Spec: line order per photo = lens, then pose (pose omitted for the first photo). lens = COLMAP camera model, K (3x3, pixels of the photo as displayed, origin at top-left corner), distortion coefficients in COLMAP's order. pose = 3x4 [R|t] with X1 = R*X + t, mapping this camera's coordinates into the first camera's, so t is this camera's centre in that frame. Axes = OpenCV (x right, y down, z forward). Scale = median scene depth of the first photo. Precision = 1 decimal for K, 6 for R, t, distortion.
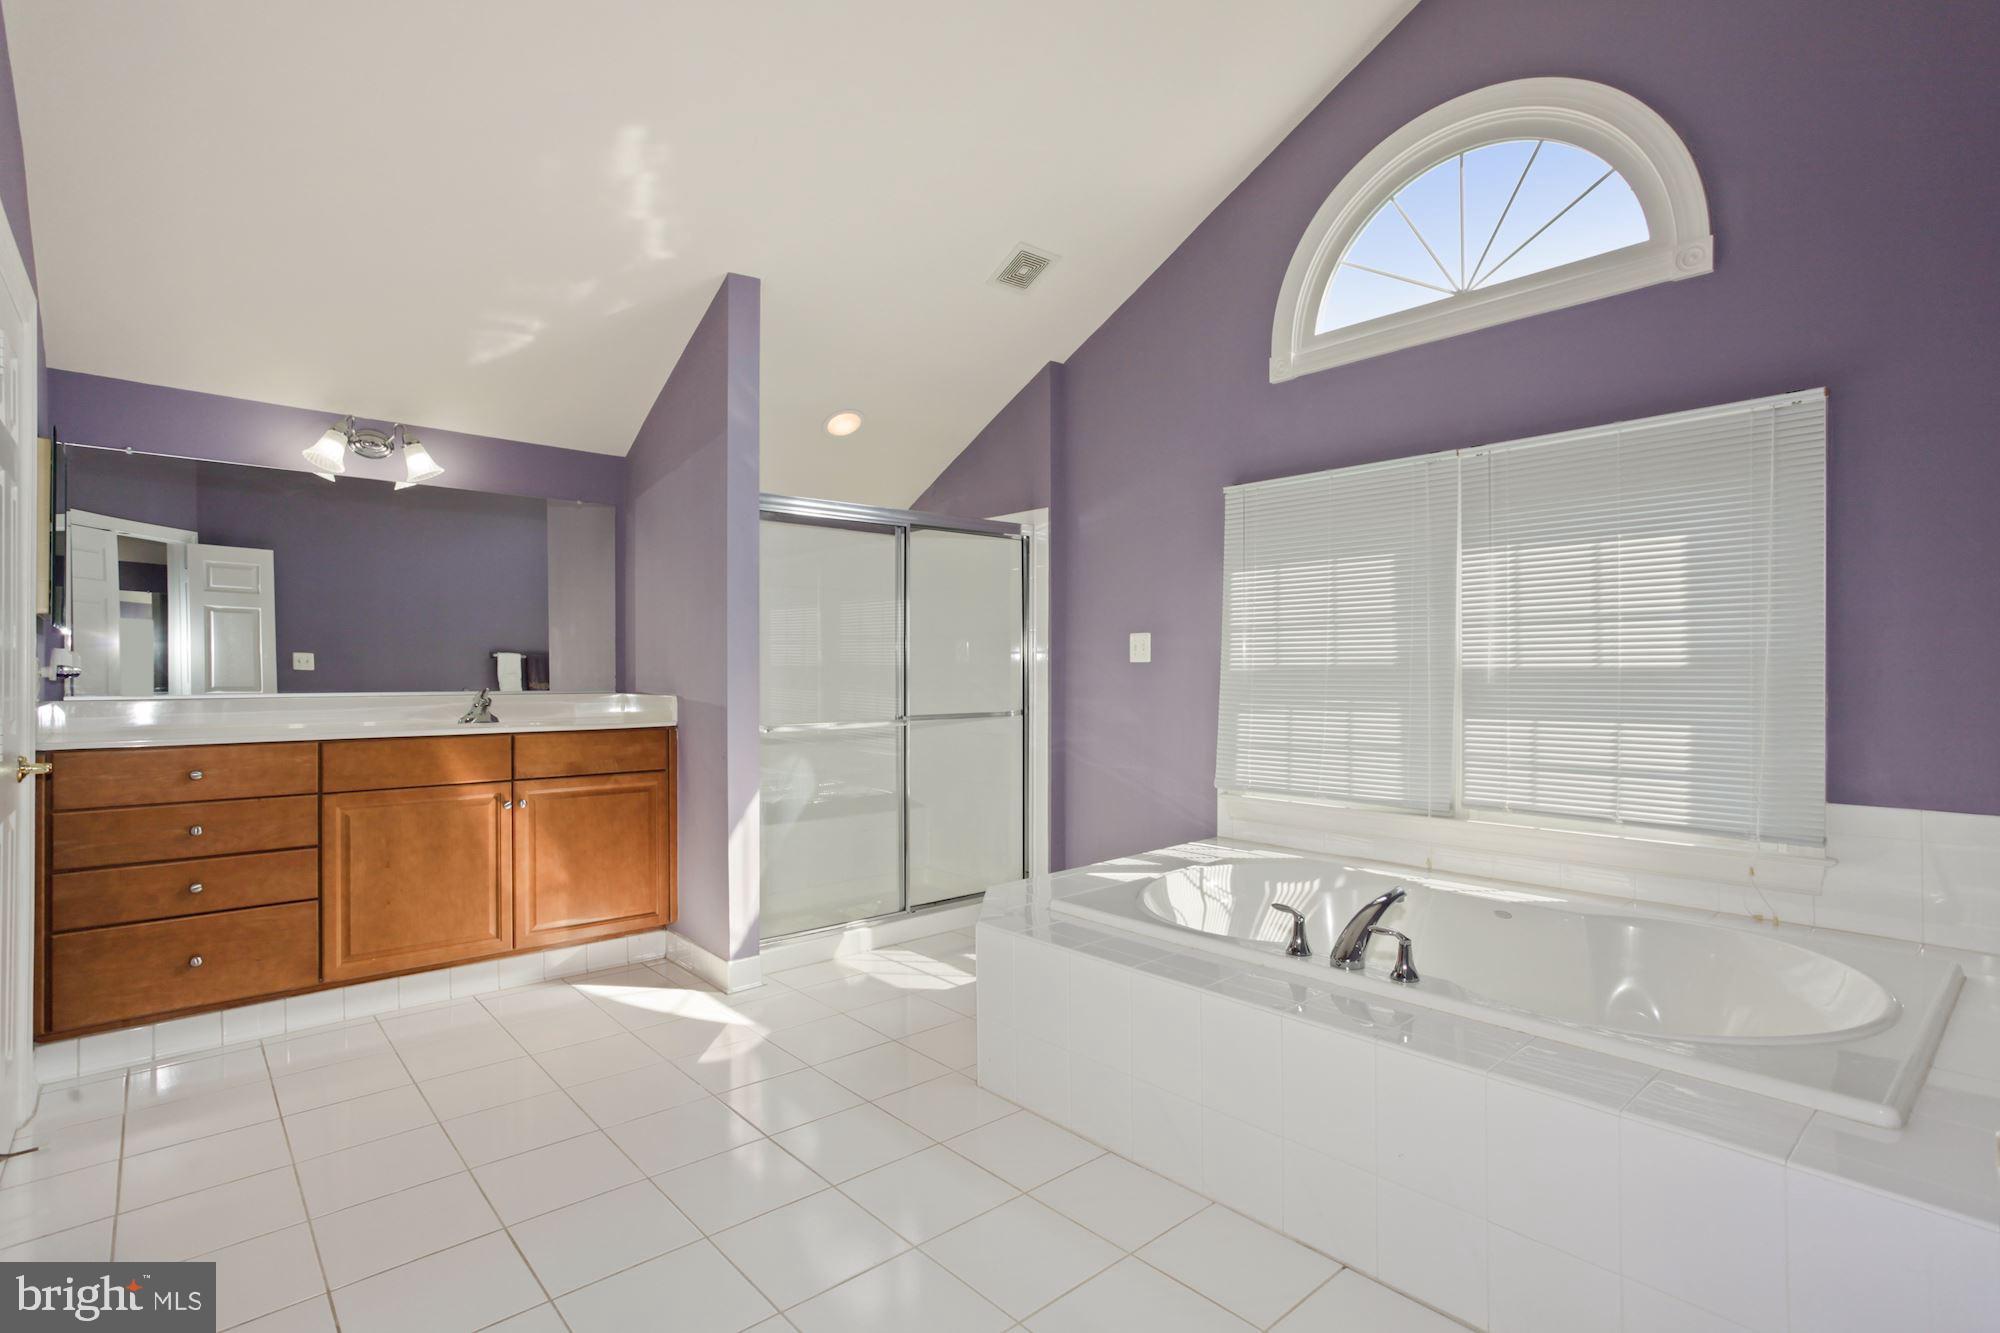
lens RADIAL K [[971.4, 0, 998.4], [0, 971.4, 674.5], [0, 0, 1]] dist [-0.003079, -0.000215]
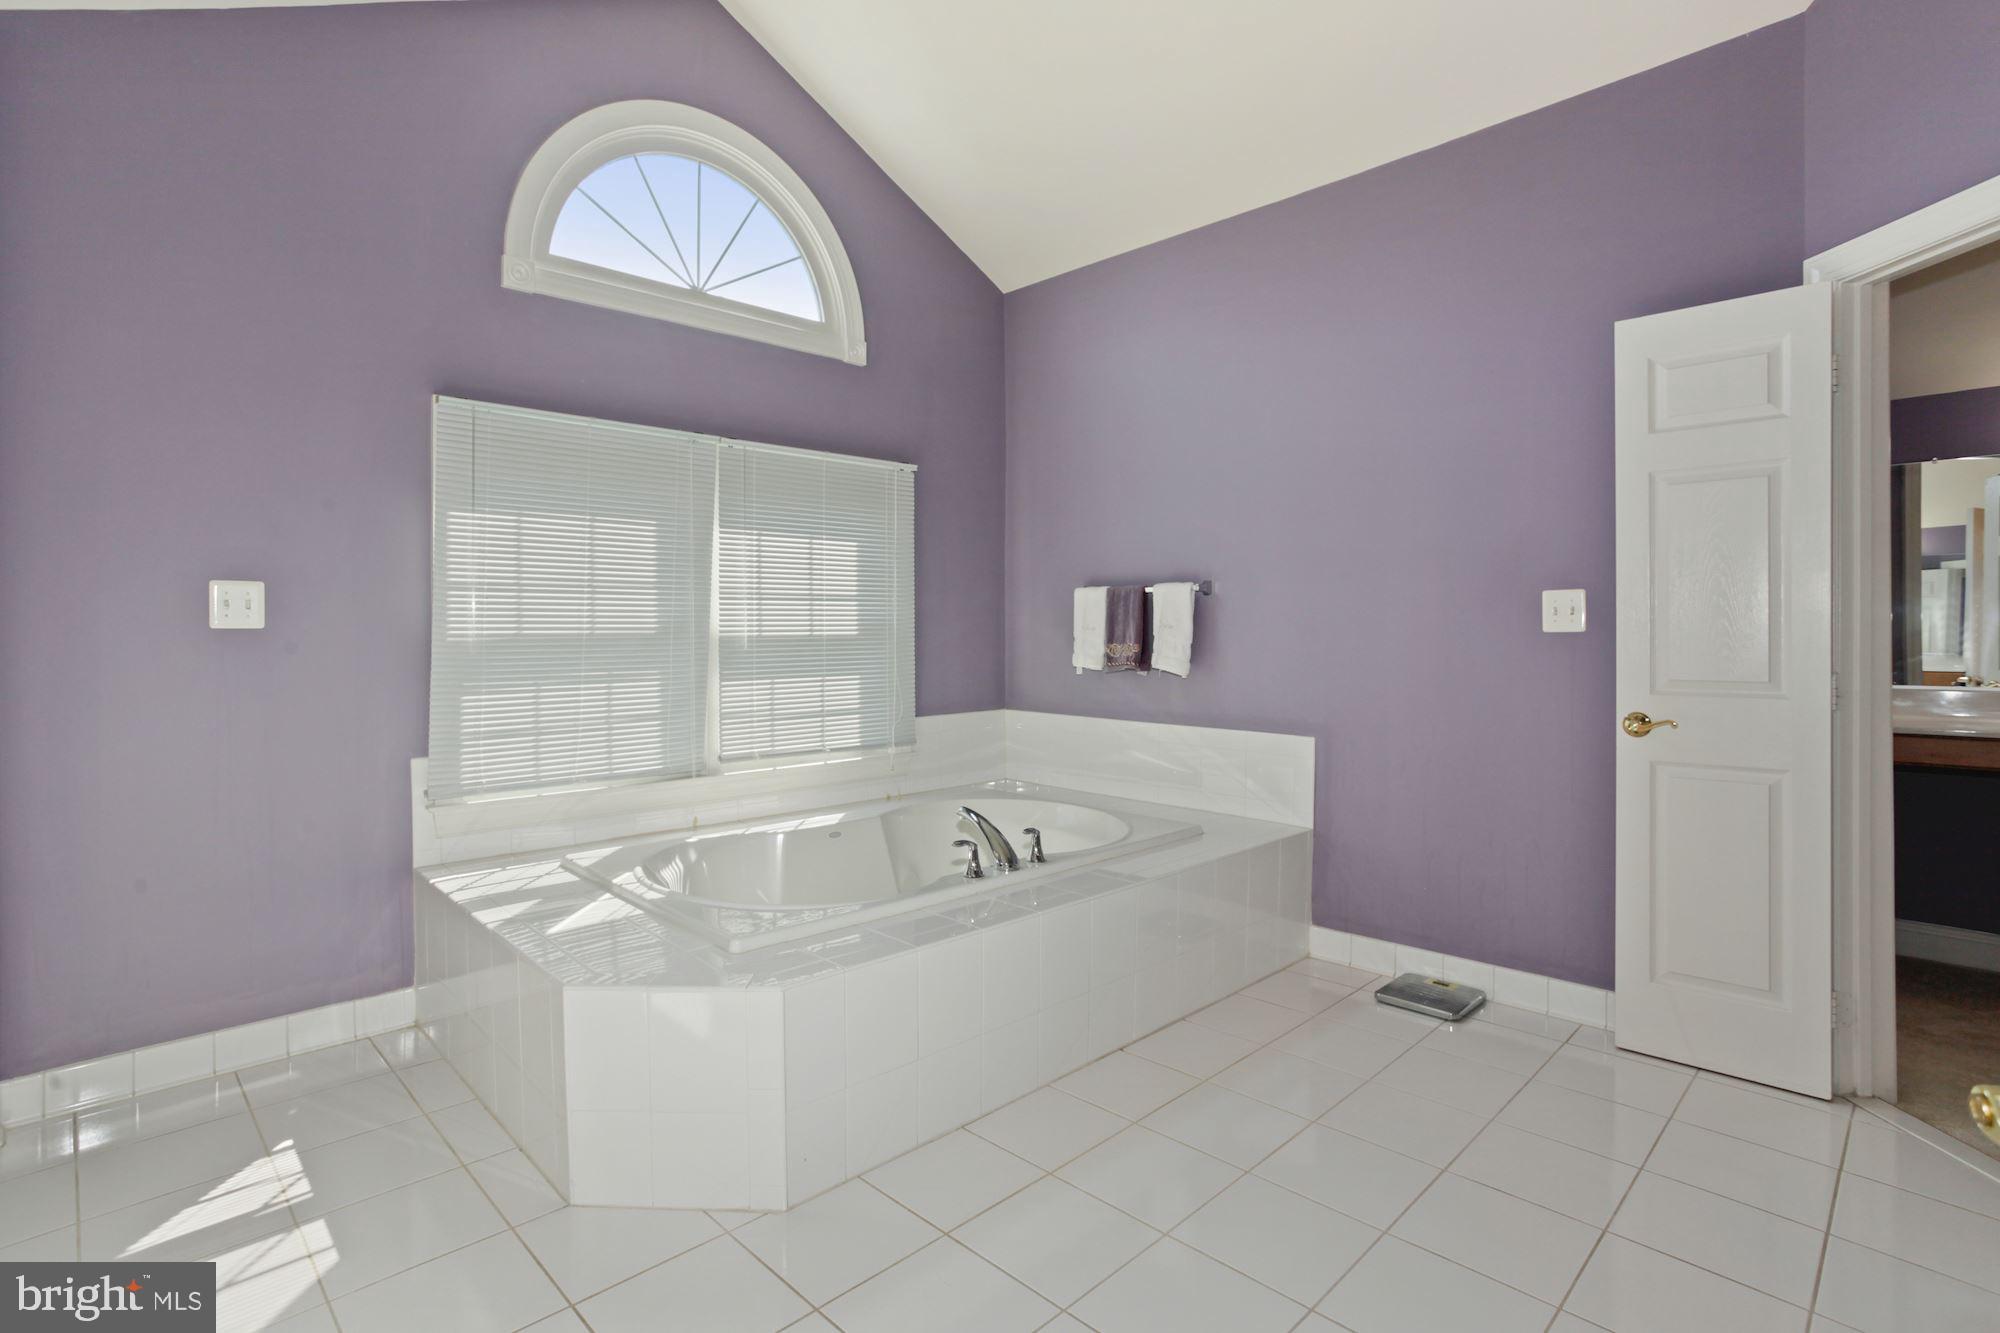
lens RADIAL K [[991.7, 0, 991.1], [0, 991.7, 624.1], [0, 0, 1]] dist [-0.003985, -0.000271]
pose [[-0.030560, 0.006365, 0.999513, -0.653126], [0.006429, 0.999960, -0.006171, -0.011278], [-0.999512, 0.006238, -0.030600, 0.724869]]
